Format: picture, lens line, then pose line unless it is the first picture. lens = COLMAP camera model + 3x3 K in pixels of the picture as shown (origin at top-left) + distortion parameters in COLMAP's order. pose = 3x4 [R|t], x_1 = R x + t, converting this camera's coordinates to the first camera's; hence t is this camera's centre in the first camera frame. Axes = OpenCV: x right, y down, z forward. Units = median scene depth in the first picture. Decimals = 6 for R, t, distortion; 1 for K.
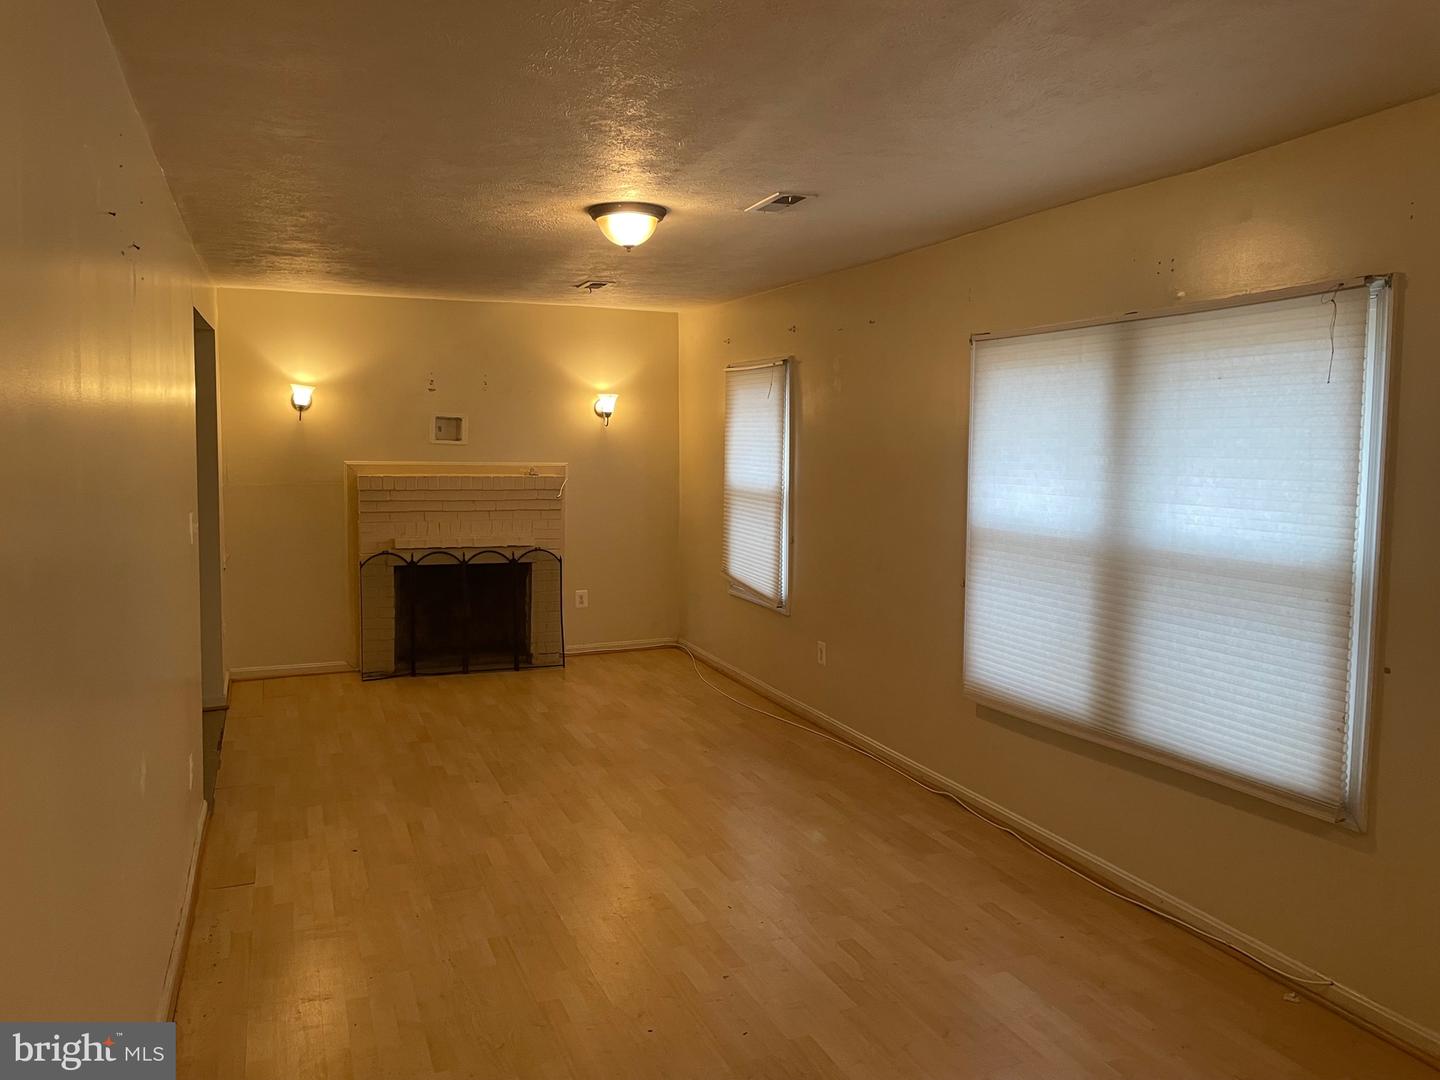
lens RADIAL K [[1093.3, 0, 720.6], [0, 1093.3, 532.0], [0, 0, 1]] dist [0.101528, -0.132053]
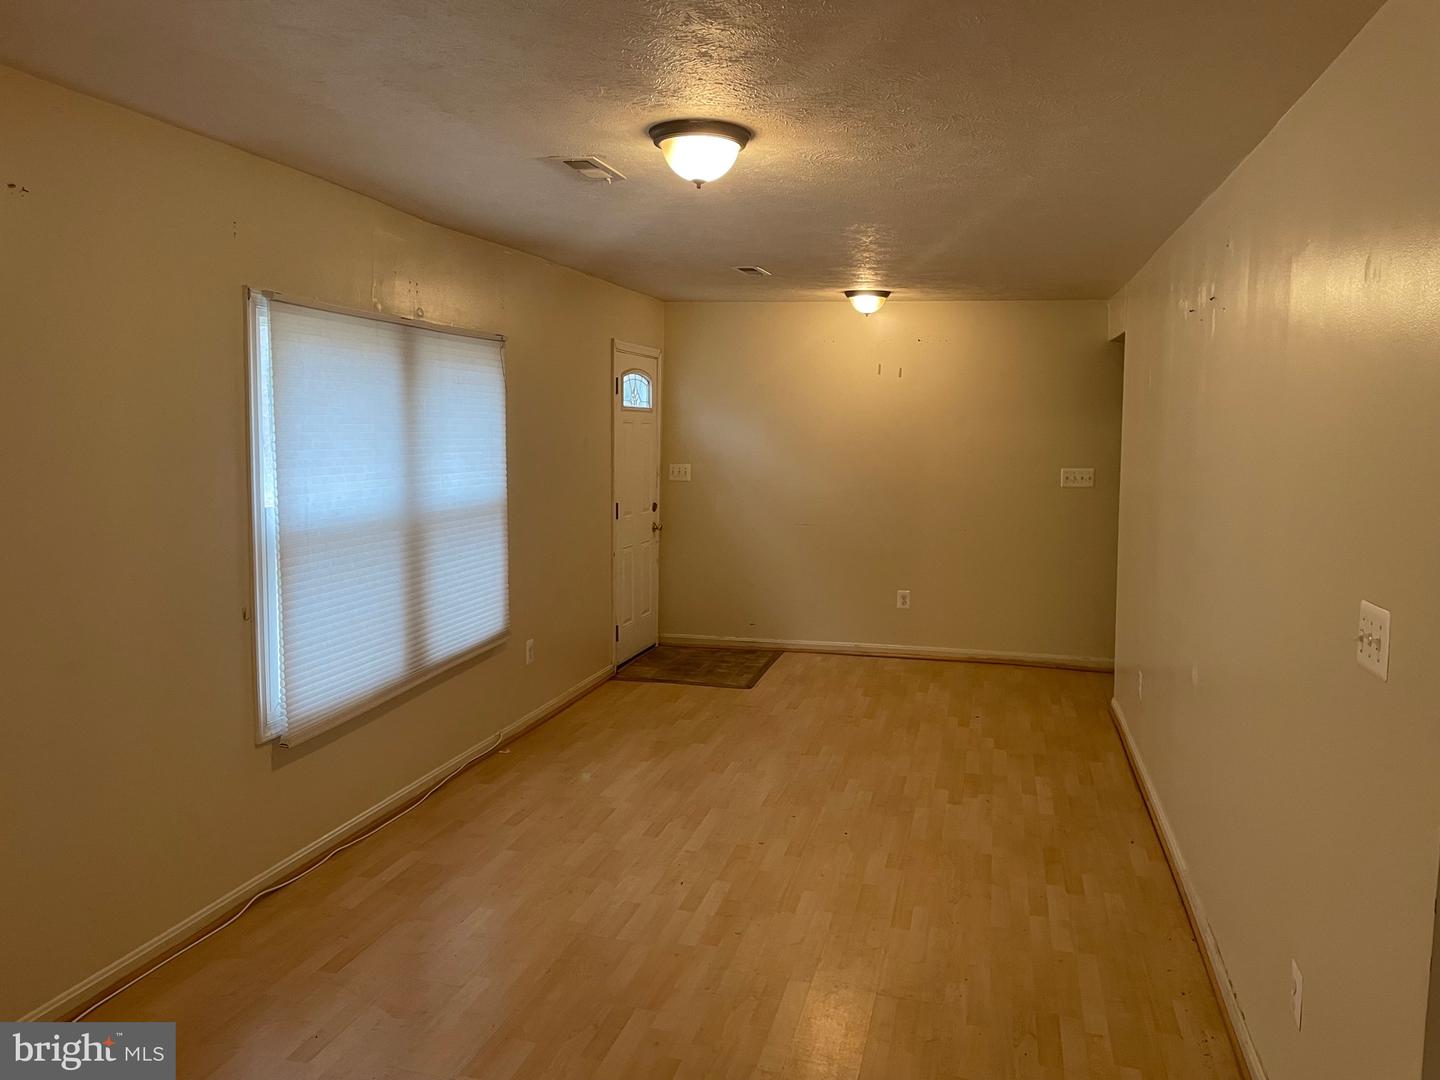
lens RADIAL K [[1093.3, 0, 720.6], [0, 1093.3, 532.0], [0, 0, 1]] dist [0.101528, -0.132053]
pose [[-0.808209, -0.070485, 0.584662, -0.576740], [0.034922, 0.985328, 0.167063, -0.149357], [-0.587859, 0.155439, -0.793889, 1.674412]]
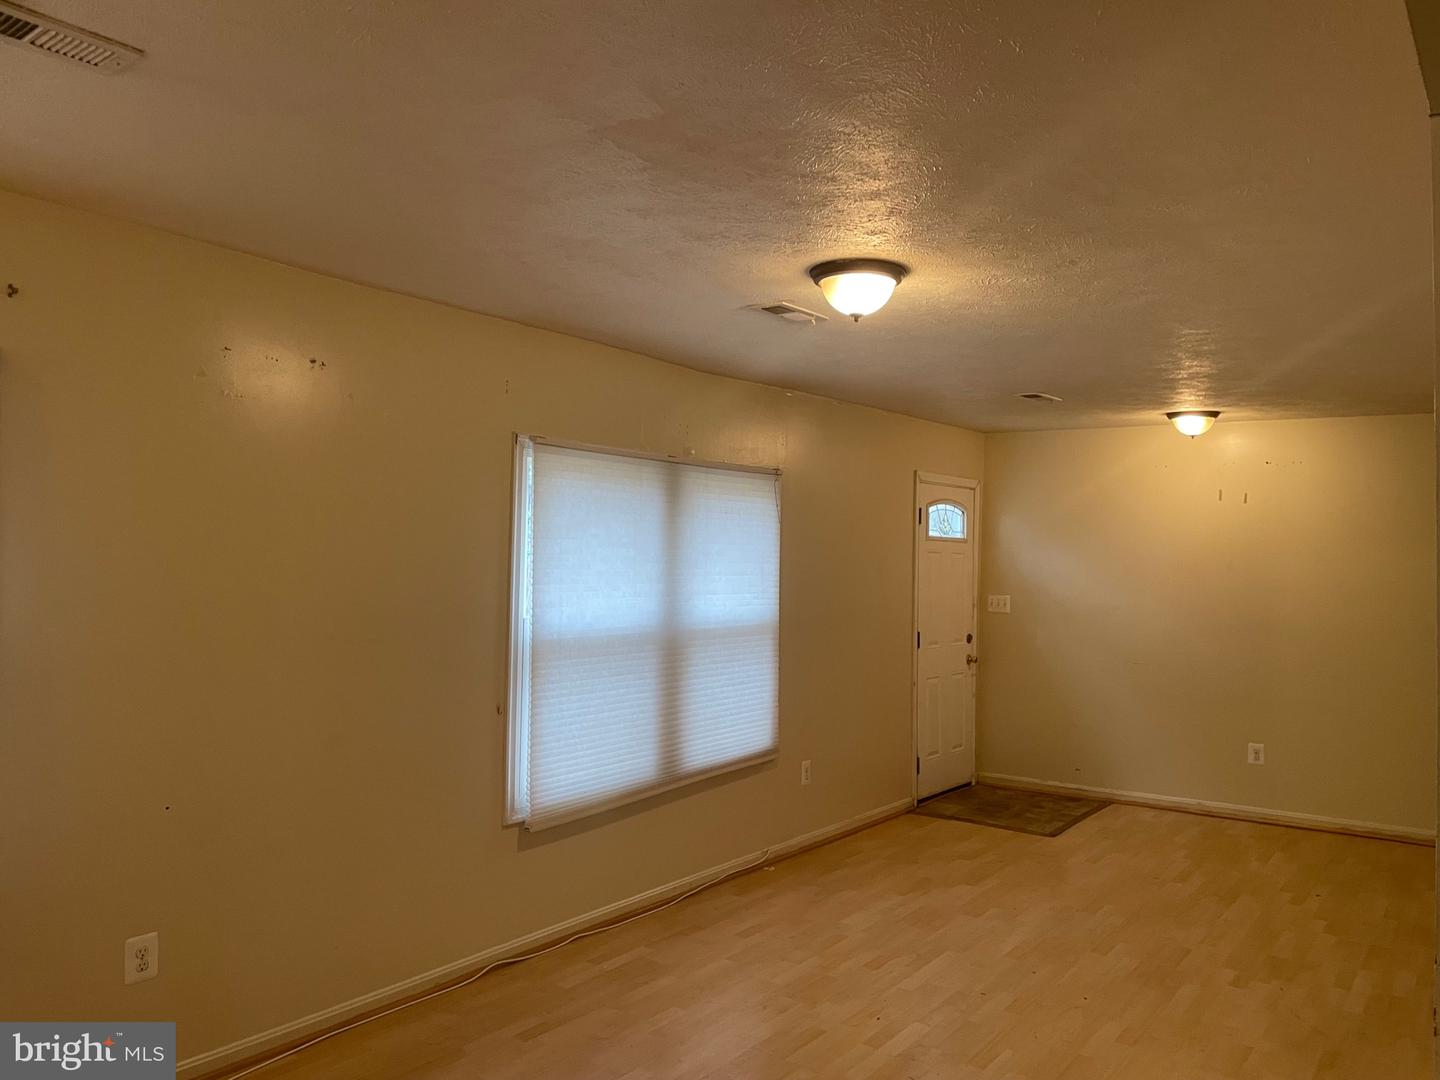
lens RADIAL K [[1090.2, 0, 720.0], [0, 1090.2, 540.0], [0, 0, 1]] dist [0.106439, -0.143777]
pose [[-0.526147, 0.002001, 0.850391, -0.736715], [0.054255, 0.998039, 0.031220, -0.126774], [-0.848661, 0.062564, -0.525224, 1.552747]]
